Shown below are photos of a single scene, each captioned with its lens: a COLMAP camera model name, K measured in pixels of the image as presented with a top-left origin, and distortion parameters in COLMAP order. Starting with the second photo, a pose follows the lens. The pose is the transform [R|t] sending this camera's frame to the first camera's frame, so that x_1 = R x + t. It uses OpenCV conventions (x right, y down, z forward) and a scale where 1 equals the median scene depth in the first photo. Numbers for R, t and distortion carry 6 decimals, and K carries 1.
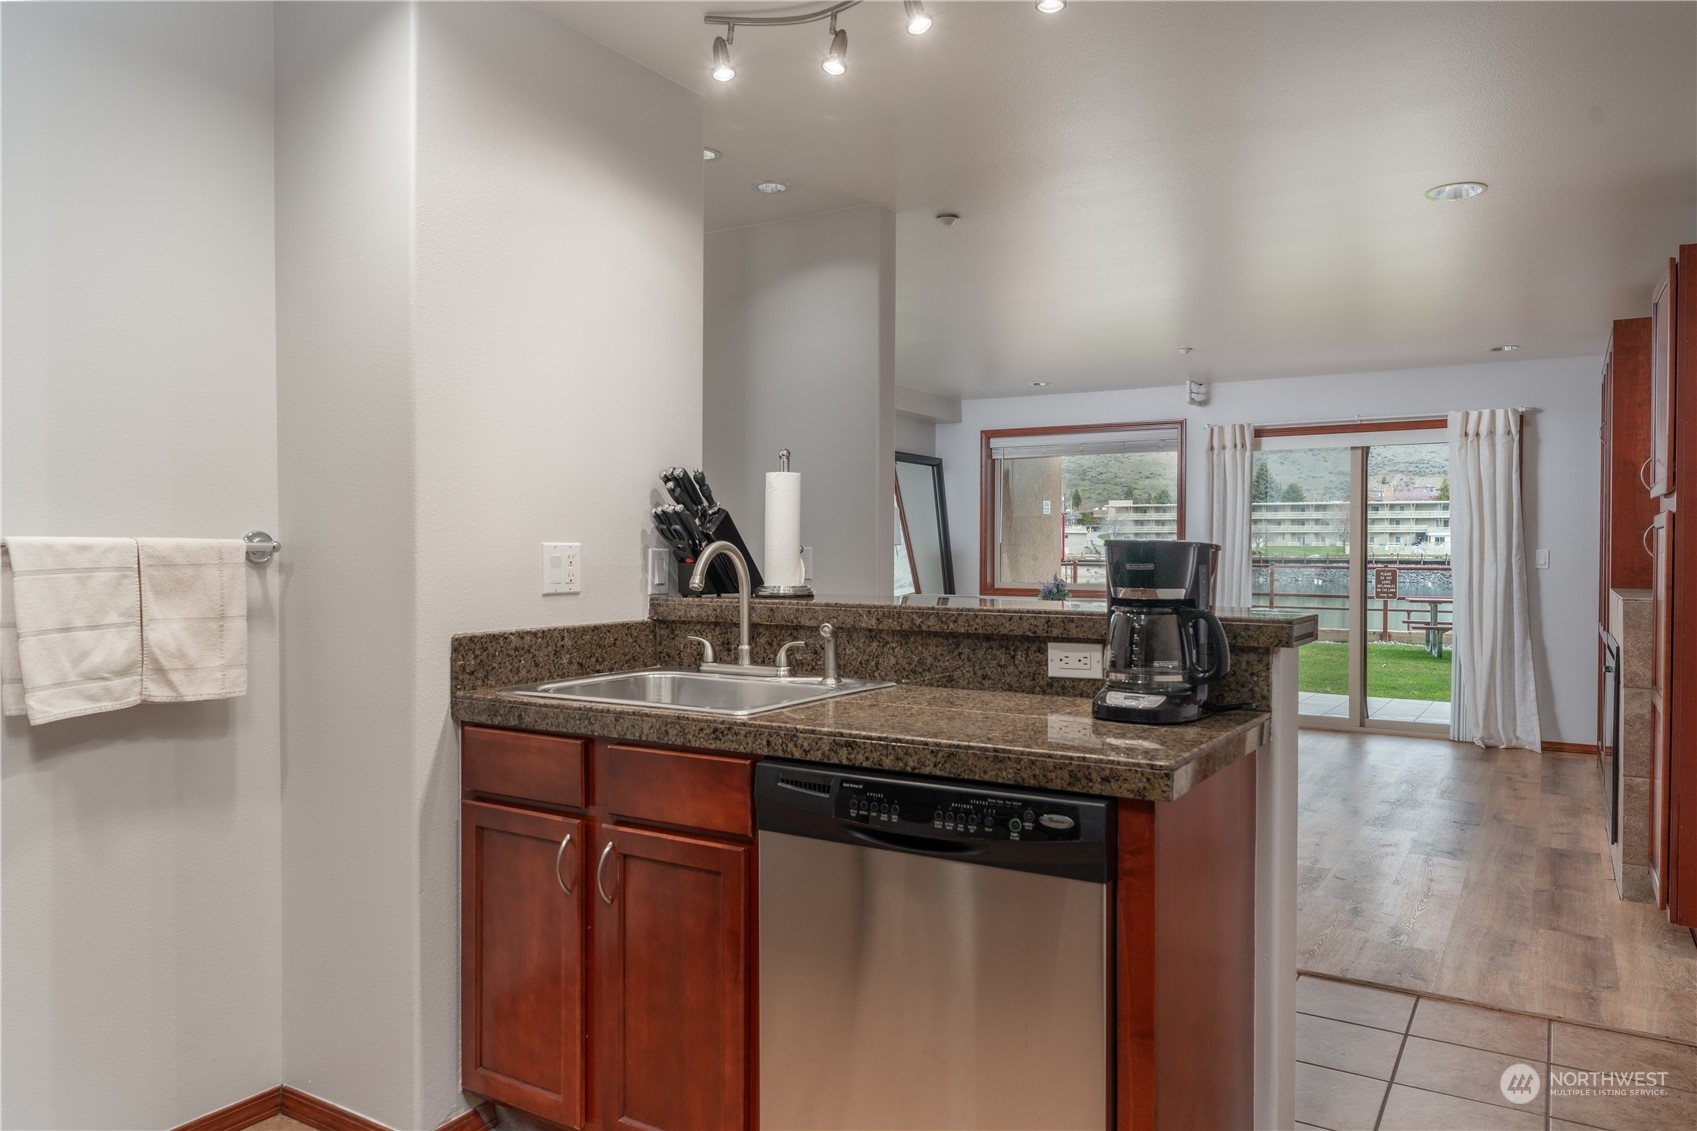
lens RADIAL K [[1132.7, 0, 857.8], [0, 1132.7, 564.4], [0, 0, 1]] dist [-0.005303, -0.001780]
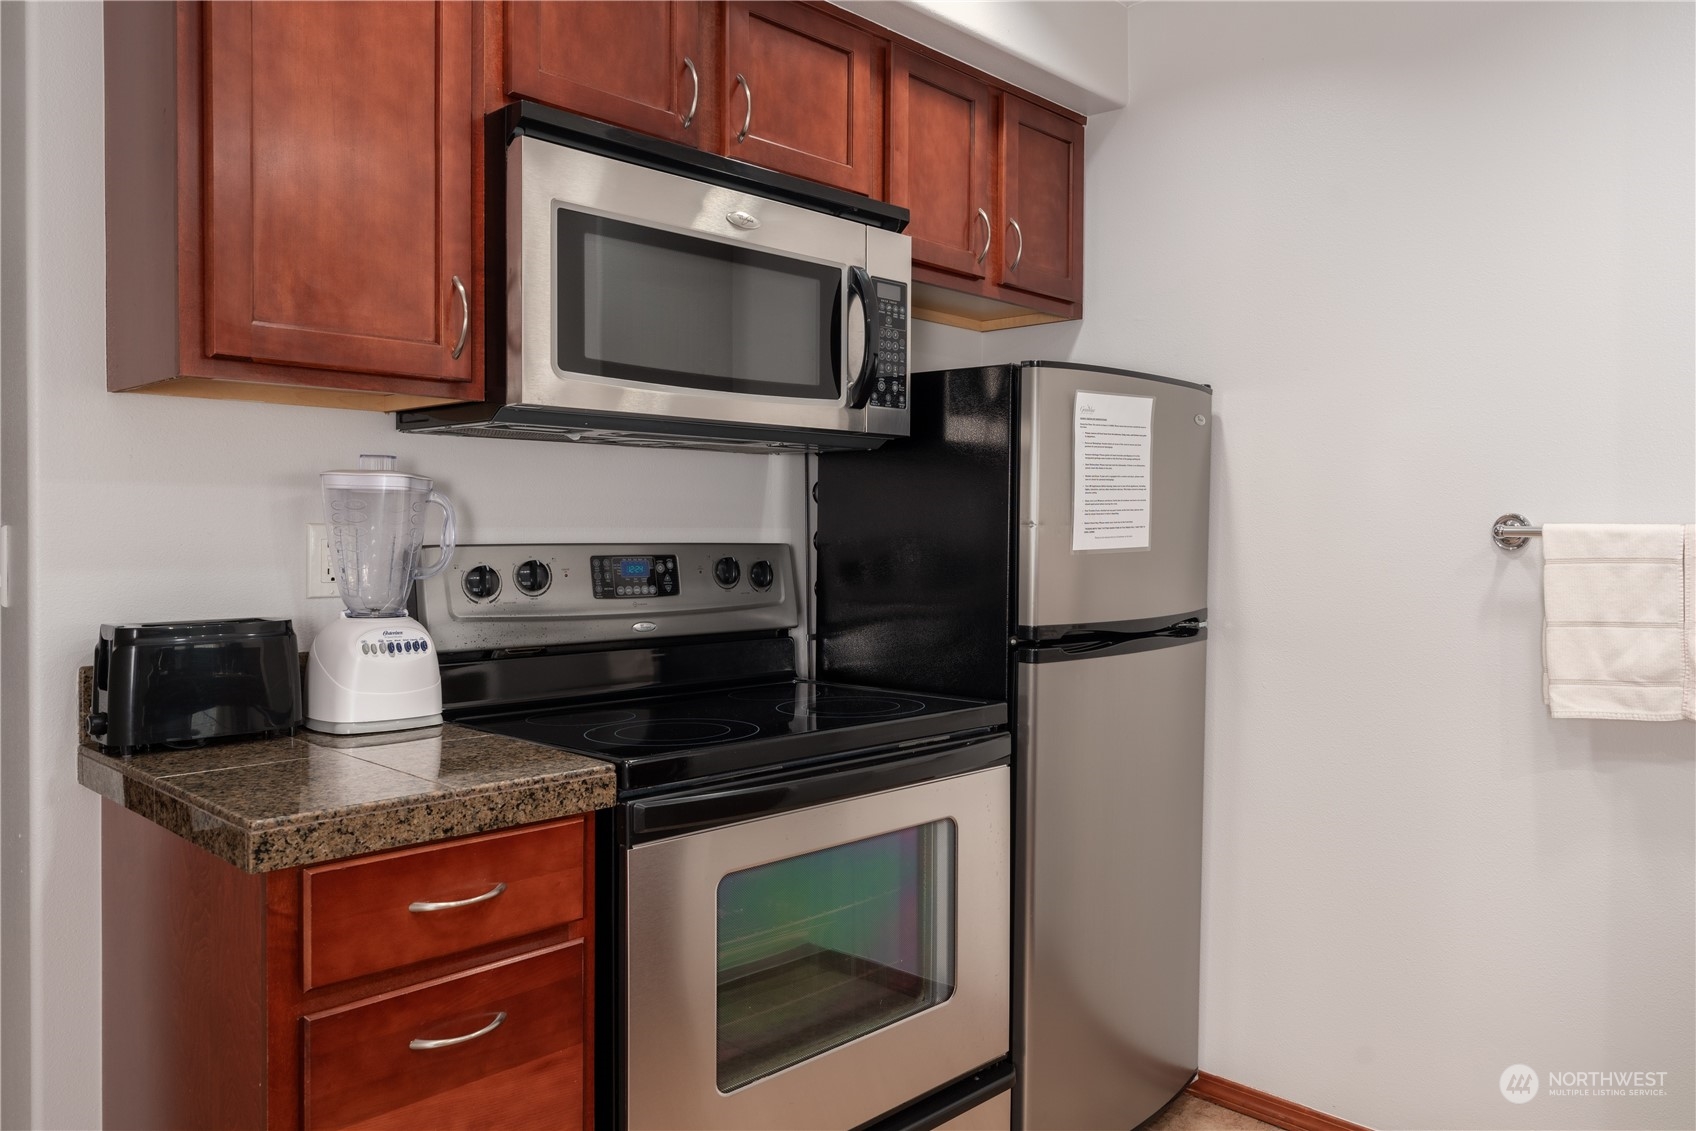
lens RADIAL K [[1209.1, 0, 977.3], [0, 1209.1, 553.5], [0, 0, 1]] dist [-0.000002, -0.001715]
pose [[-0.172863, 0.016278, -0.984811, 0.306642], [-0.021797, 0.999555, 0.020348, -0.007470], [0.984705, 0.024983, -0.172432, 0.559336]]
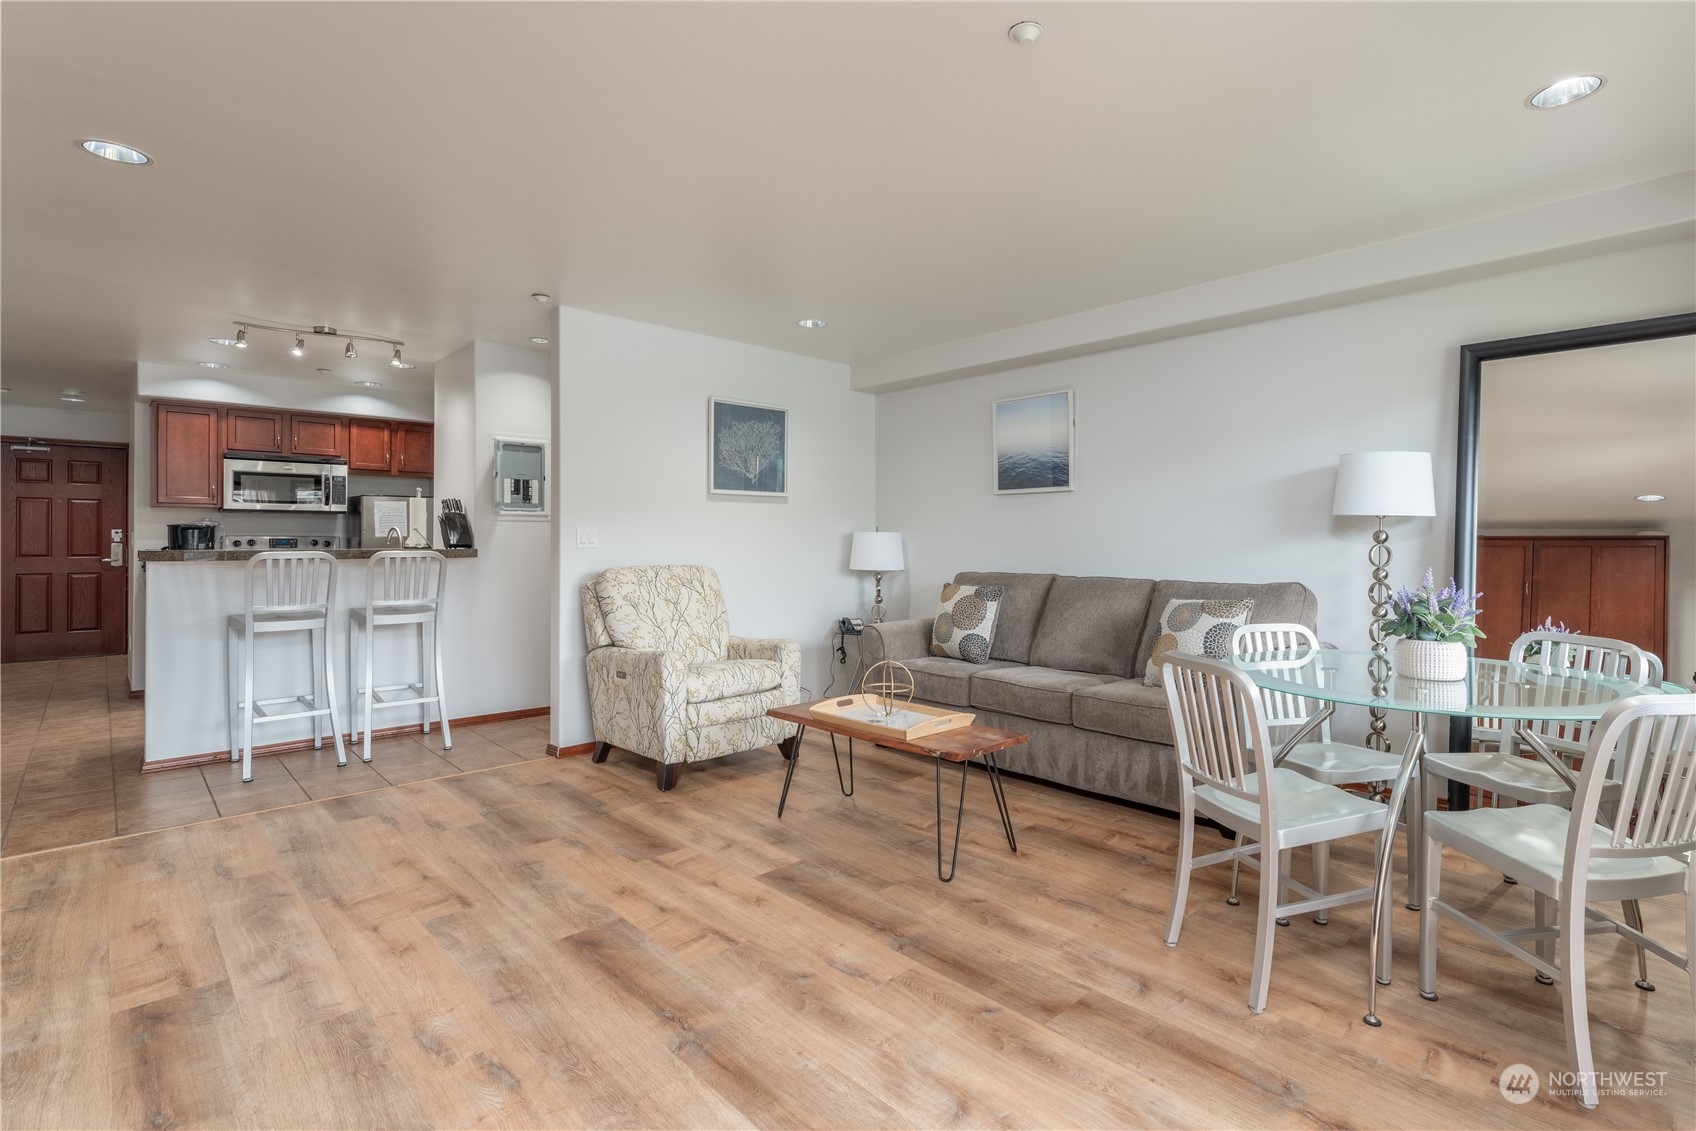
lens RADIAL K [[822.2, 0, 934.8], [0, 822.2, 536.5], [0, 0, 1]] dist [0.000264, 0.000242]
pose [[-0.223565, -0.010554, -0.974632, 1.624575], [-0.014691, 0.999864, -0.007457, -0.000937], [0.974578, 0.012651, -0.223690, 2.846153]]
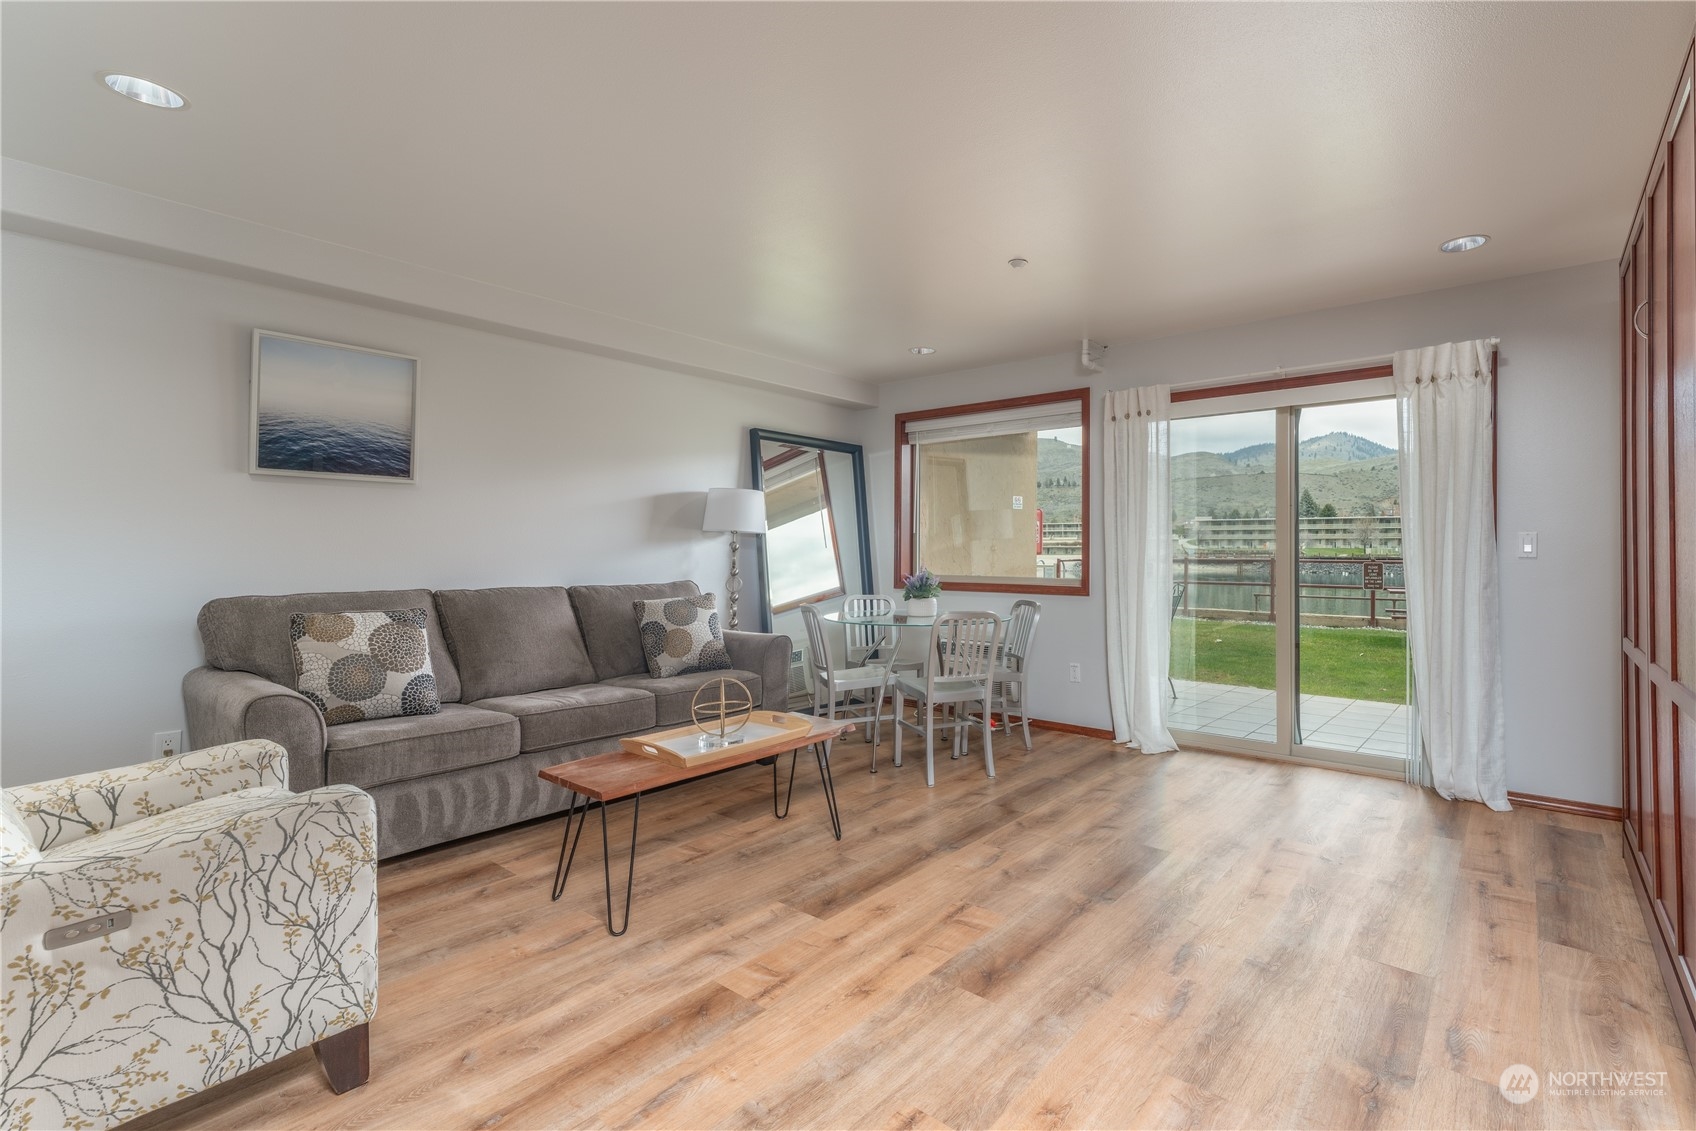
lens RADIAL K [[770.5, 0, 954.2], [0, 770.5, 538.7], [0, 0, 1]] dist [0.000371, -0.001303]
pose [[0.996424, -0.002493, -0.084460, 0.786135], [0.000011, 0.999569, -0.029372, 0.017078], [0.084497, 0.029266, 0.995994, 1.345368]]
